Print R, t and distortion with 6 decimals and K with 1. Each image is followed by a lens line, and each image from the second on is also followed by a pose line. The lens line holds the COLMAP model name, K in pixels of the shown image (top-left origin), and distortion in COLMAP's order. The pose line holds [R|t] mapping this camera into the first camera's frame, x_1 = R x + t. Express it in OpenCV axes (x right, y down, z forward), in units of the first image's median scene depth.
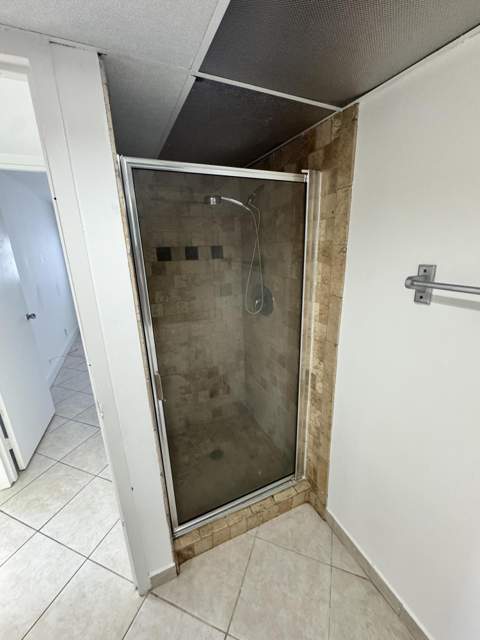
lens RADIAL K [[259.3, 0, 239.3], [0, 259.3, 322.2], [0, 0, 1]] dist [-0.001423, -0.000213]
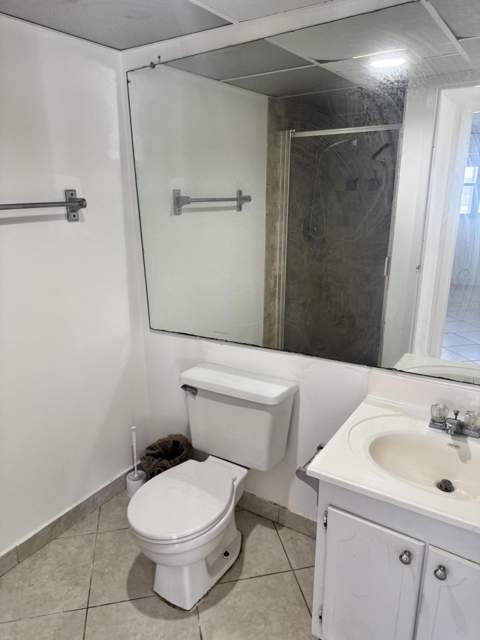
lens RADIAL K [[456.4, 0, 240.4], [0, 456.4, 319.0], [0, 0, 1]] dist [0.007639, 0.000289]
pose [[-0.533226, -0.224063, 0.815760, -1.055219], [0.248860, 0.880075, 0.404397, -0.165904], [-0.808541, 0.418645, -0.413519, 0.669928]]
